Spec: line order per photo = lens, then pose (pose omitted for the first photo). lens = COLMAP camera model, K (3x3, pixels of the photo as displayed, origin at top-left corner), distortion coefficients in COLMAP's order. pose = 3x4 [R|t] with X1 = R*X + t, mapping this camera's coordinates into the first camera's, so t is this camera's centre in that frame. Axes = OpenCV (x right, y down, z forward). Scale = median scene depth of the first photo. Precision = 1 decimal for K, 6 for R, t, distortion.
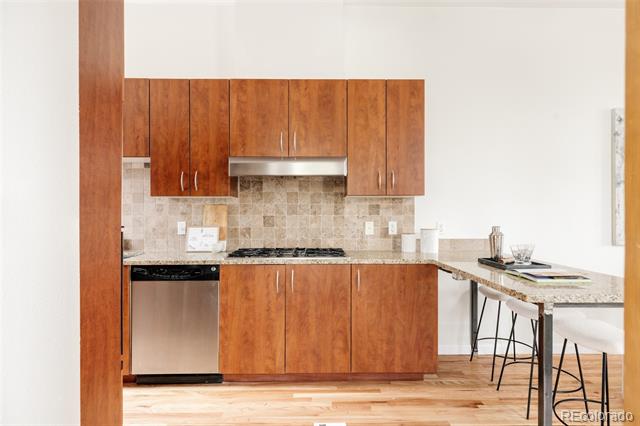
lens RADIAL K [[368.0, 0, 320.3], [0, 368.0, 214.3], [0, 0, 1]] dist [0.005733, -0.003643]
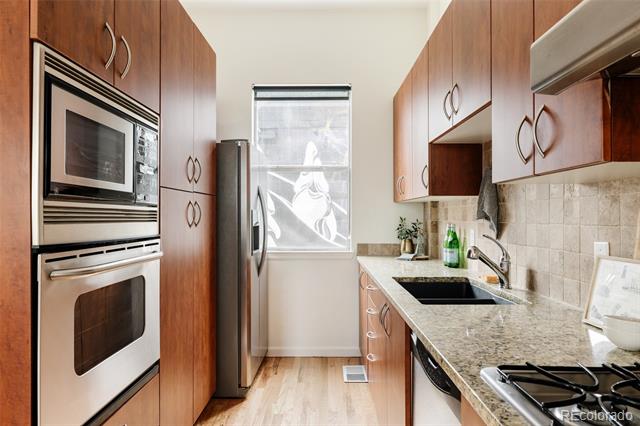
lens RADIAL K [[427.7, 0, 319.6], [0, 427.7, 214.6], [0, 0, 1]] dist [0.007204, 0.003243]
pose [[-0.033788, -0.004481, -0.999419, 0.084657], [0.004348, 0.999980, -0.004631, -0.007674], [0.999420, -0.004502, -0.033768, 0.709309]]
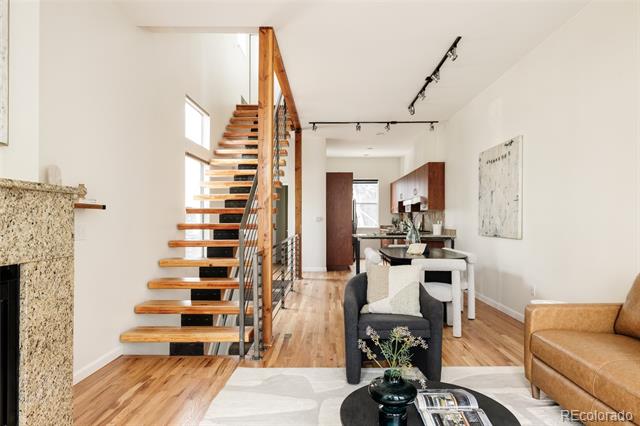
lens RADIAL K [[384.3, 0, 324.5], [0, 384.3, 215.4], [0, 0, 1]] dist [-0.000854, -0.000664]
pose [[-0.031594, -0.010860, -0.999442, 2.577638], [0.004027, 0.999931, -0.010993, 0.010561], [0.999493, -0.004372, -0.031548, 0.357934]]
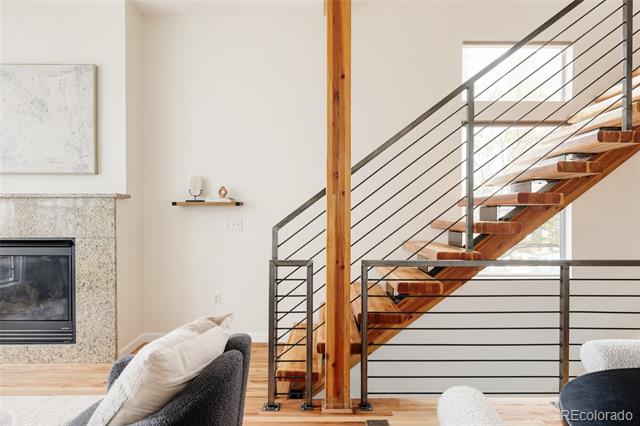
lens RADIAL K [[384.3, 0, 319.3], [0, 384.3, 216.6], [0, 0, 1]] dist [-0.000854, -0.000664]
pose [[-0.999832, 0.001584, 0.018239, 1.439656], [0.001551, 0.999997, -0.001861, 0.017627], [-0.018242, -0.001832, -0.999832, 0.881604]]
